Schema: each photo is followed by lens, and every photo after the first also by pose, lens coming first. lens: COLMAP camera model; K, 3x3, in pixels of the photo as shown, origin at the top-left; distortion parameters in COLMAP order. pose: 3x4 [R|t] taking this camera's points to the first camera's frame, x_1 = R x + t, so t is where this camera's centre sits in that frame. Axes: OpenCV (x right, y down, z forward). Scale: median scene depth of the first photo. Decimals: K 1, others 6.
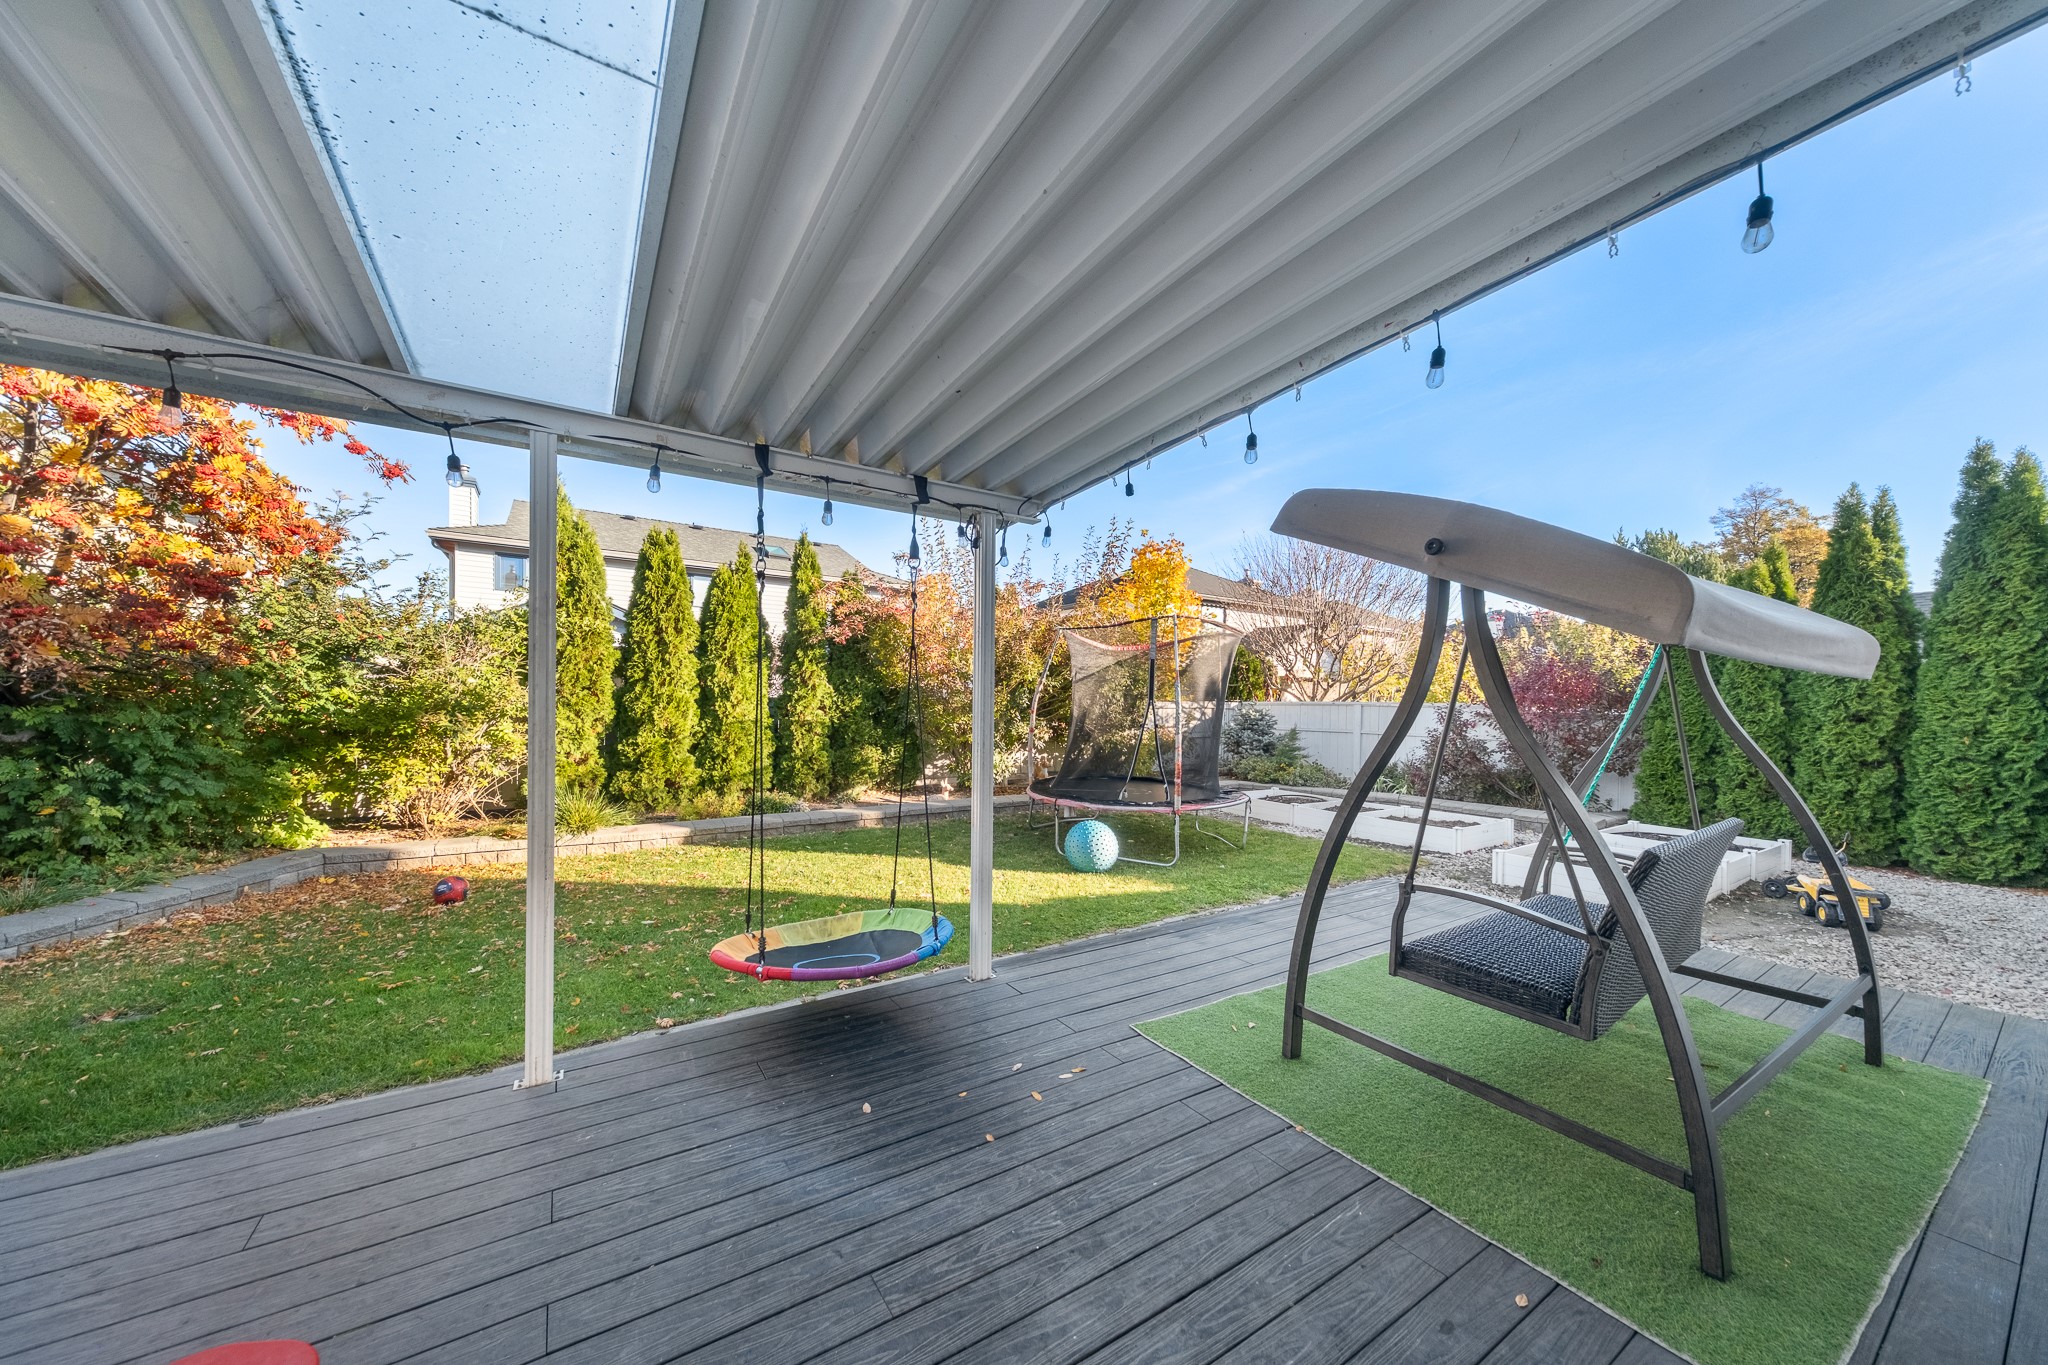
lens RADIAL K [[706.1, 0, 1014.5], [0, 706.1, 715.7], [0, 0, 1]] dist [0.007974, -0.002160]
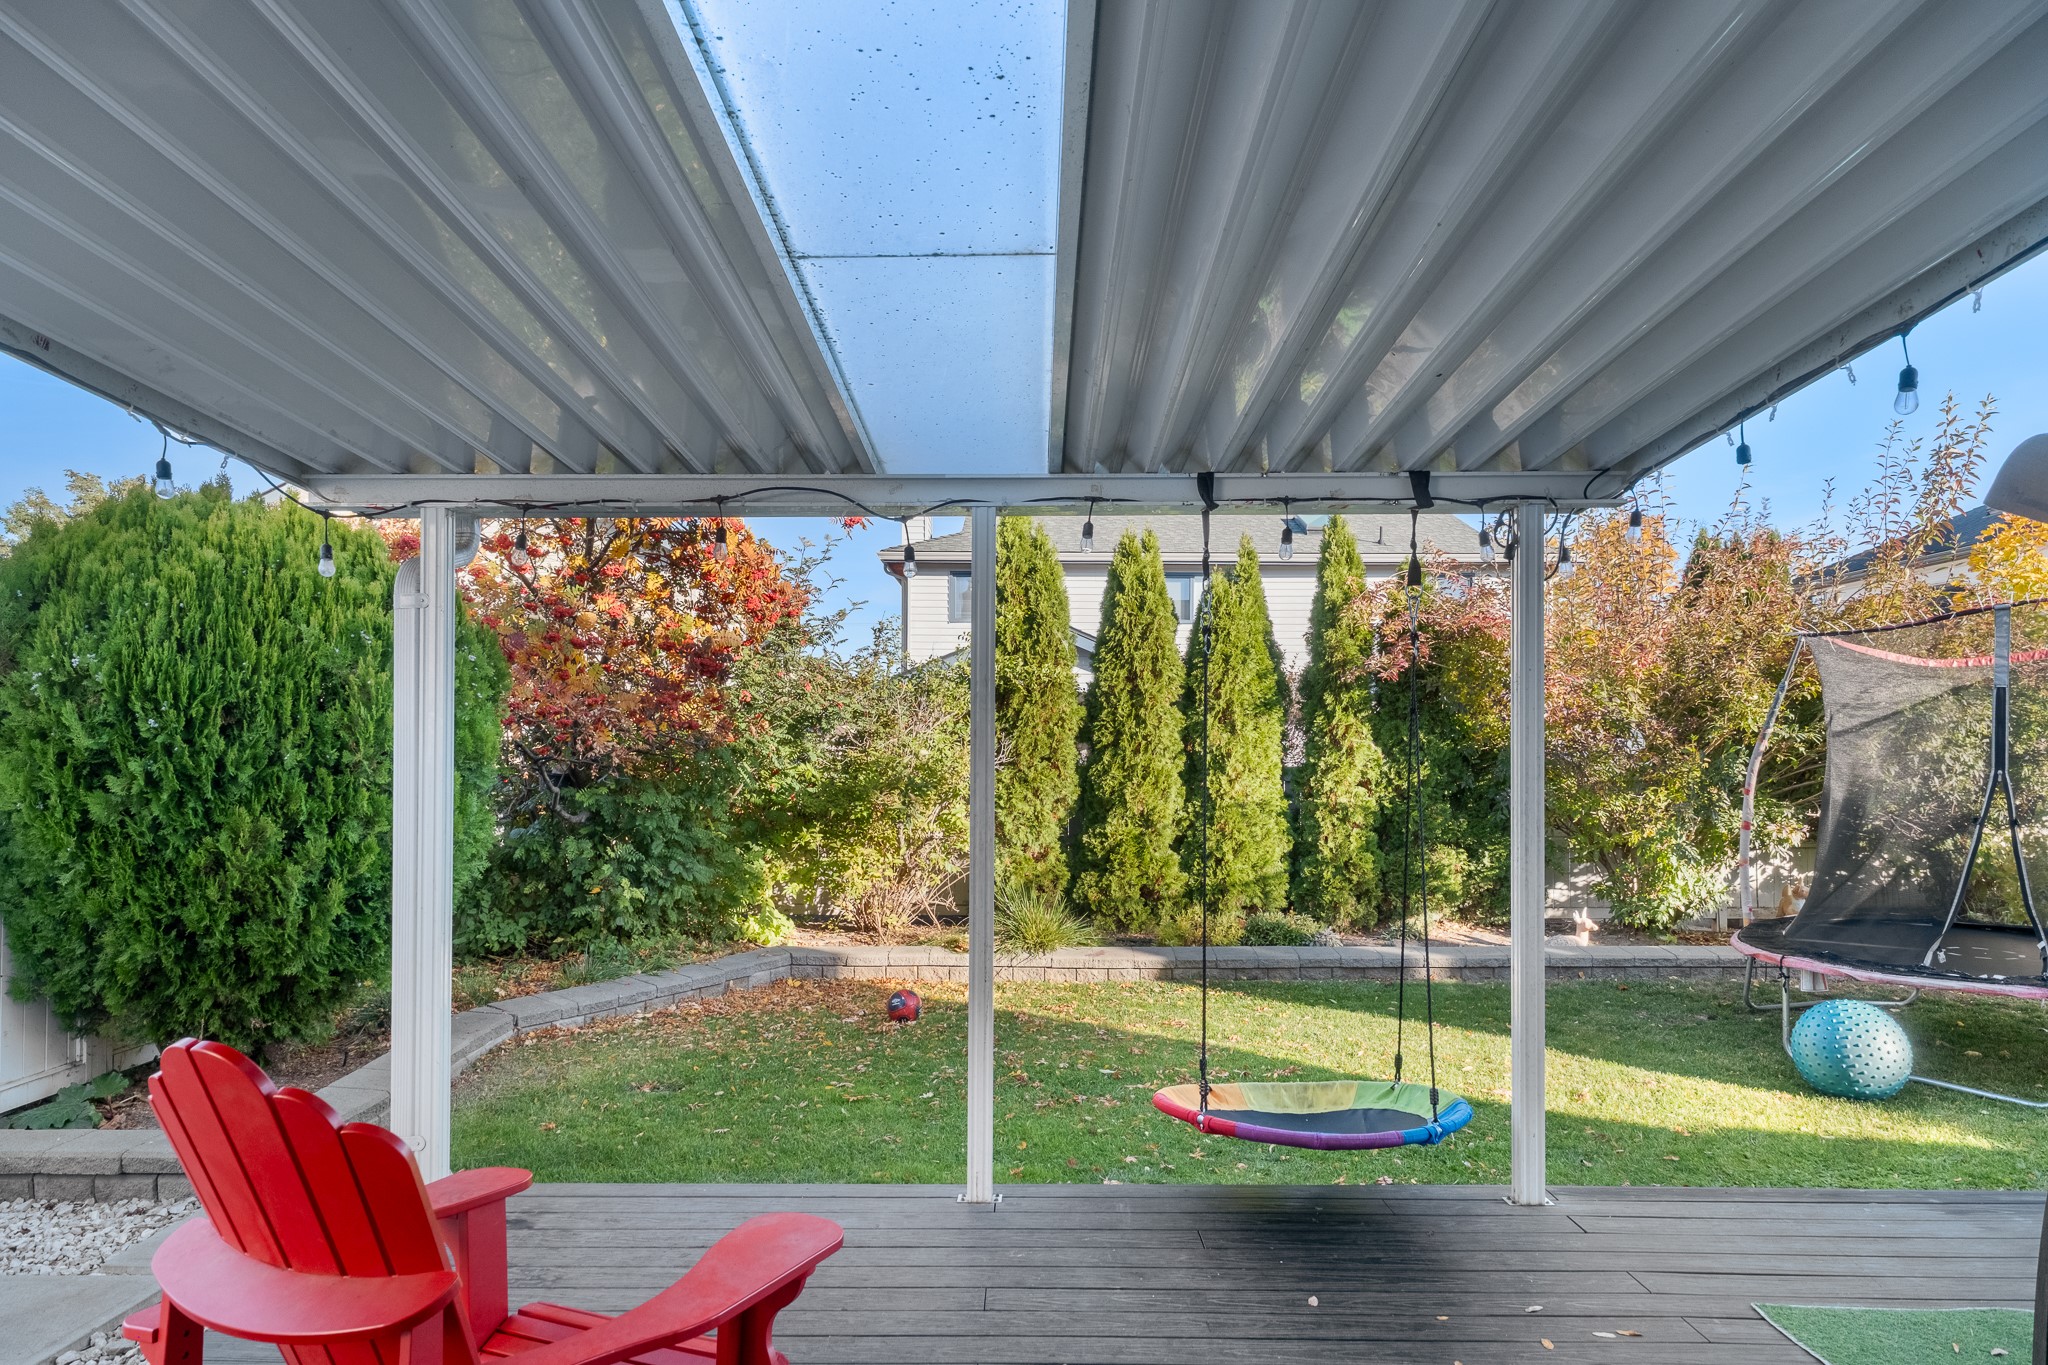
lens RADIAL K [[1210.6, 0, 994.6], [0, 1210.6, 745.7], [0, 0, 1]] dist [0.023904, -0.005792]
pose [[0.827837, -0.021308, -0.560565, 0.098418], [0.000707, 0.999317, -0.036942, -0.008152], [0.560969, 0.030186, 0.827286, -0.127151]]
